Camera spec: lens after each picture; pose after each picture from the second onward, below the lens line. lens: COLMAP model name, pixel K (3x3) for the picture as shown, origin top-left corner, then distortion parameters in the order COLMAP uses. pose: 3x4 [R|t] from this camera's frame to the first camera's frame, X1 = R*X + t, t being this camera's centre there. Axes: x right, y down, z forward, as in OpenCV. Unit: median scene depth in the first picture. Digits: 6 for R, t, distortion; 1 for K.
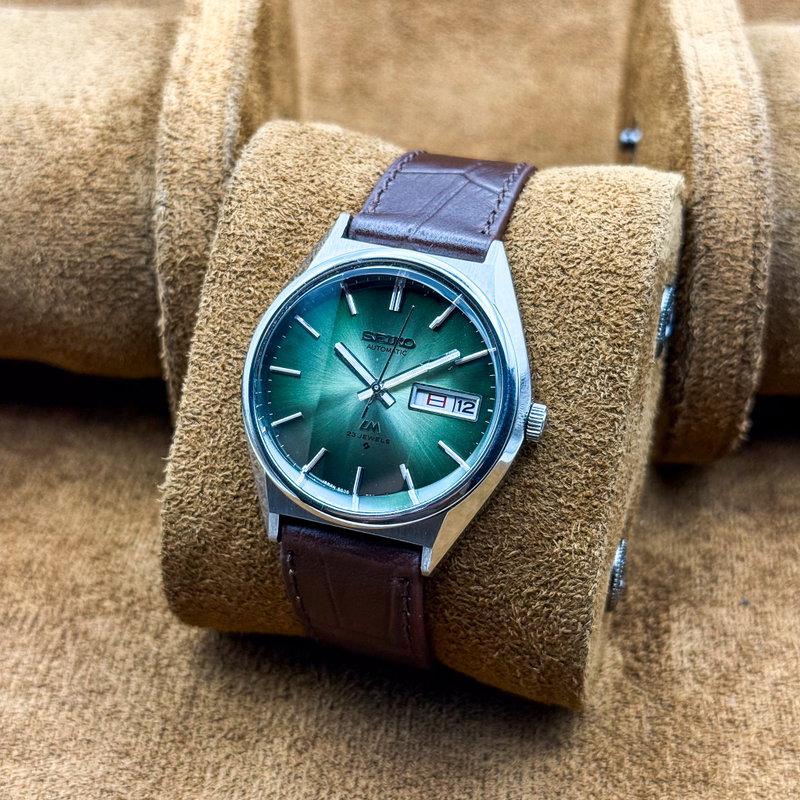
lens RADIAL K [[1551.5, 0, 400.0], [0, 1551.5, 400.0], [0, 0, 1]] dist [0.187586, -0.038806]
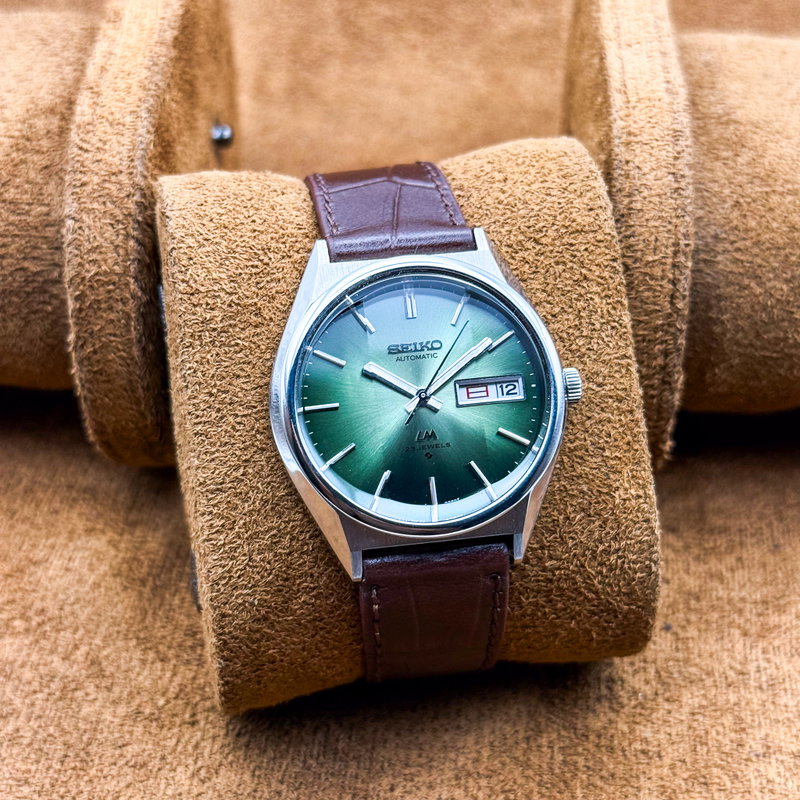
lens RADIAL K [[1551.5, 0, 400.0], [0, 1551.5, 400.0], [0, 0, 1]] dist [0.187586, -0.038806]
pose [[0.897430, -0.271273, 0.347895, -0.356124], [0.286512, 0.958044, 0.007954, -0.016398], [-0.335456, 0.092538, 0.937500, 0.075074]]
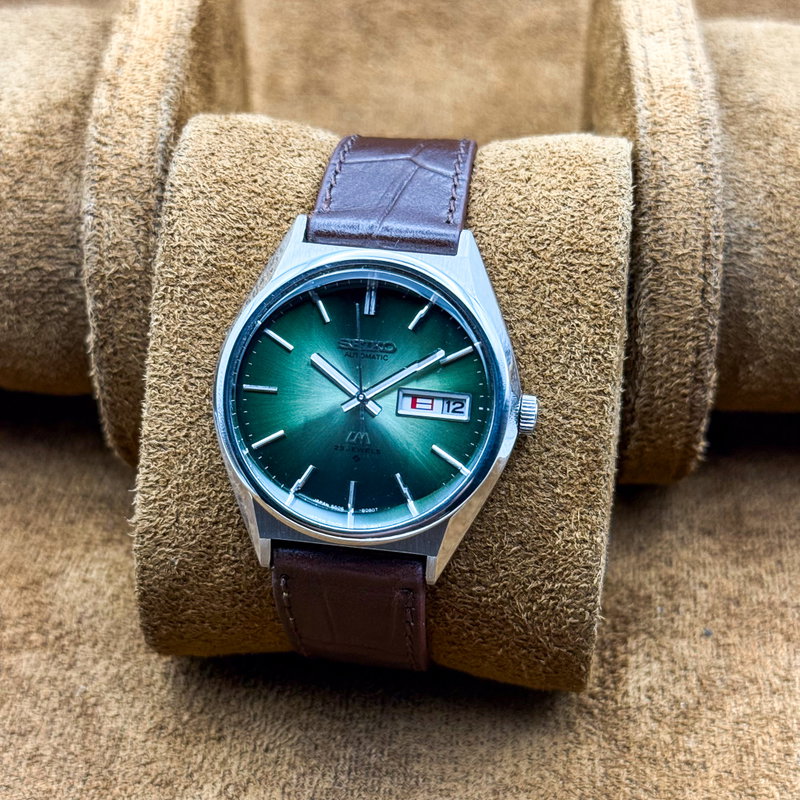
lens RADIAL K [[1551.5, 0, 400.0], [0, 1551.5, 400.0], [0, 0, 1]] dist [0.187586, -0.038806]
pose [[0.986830, -0.108504, 0.119971, -0.101549], [0.102511, 0.993207, 0.055063, -0.053853], [-0.125130, -0.042040, 0.991249, 0.047404]]
